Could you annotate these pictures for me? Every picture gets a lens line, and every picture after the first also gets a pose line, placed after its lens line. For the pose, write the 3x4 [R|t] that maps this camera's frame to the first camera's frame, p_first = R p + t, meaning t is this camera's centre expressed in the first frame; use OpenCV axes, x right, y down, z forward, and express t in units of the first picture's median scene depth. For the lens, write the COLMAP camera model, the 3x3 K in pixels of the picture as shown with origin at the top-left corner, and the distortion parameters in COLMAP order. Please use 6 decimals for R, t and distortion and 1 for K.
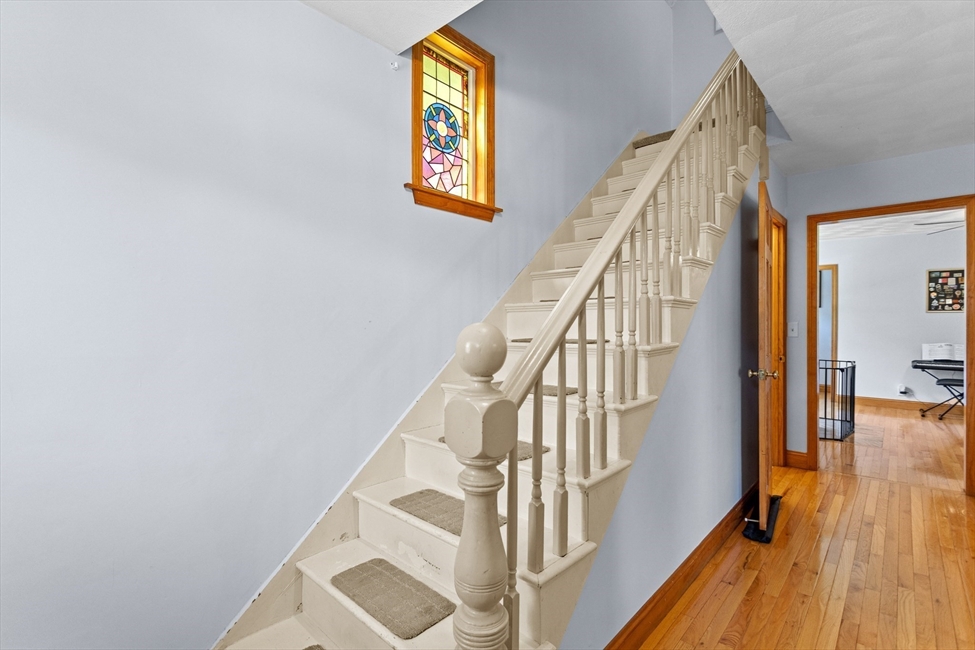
lens RADIAL K [[467.9, 0, 492.1], [0, 467.9, 324.0], [0, 0, 1]] dist [-0.000169, 0.001842]
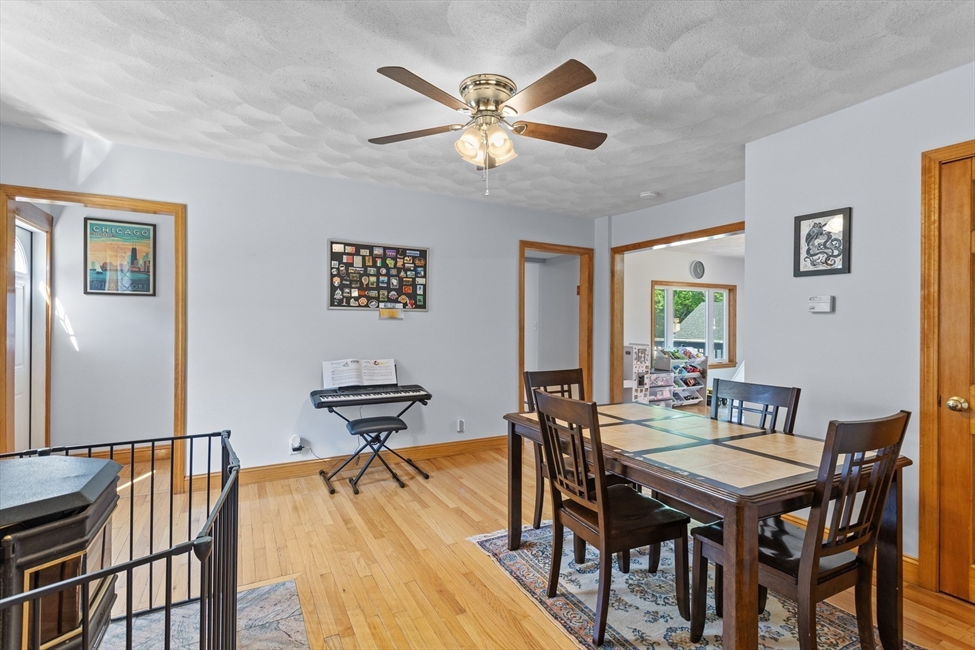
lens RADIAL K [[467.9, 0, 490.4], [0, 467.9, 326.5], [0, 0, 1]] dist [-0.000169, 0.001842]
pose [[0.354592, -0.009132, 0.934976, 0.444709], [-0.001891, 0.999943, 0.010484, -0.009346], [-0.935019, -0.005485, 0.354555, 0.599589]]
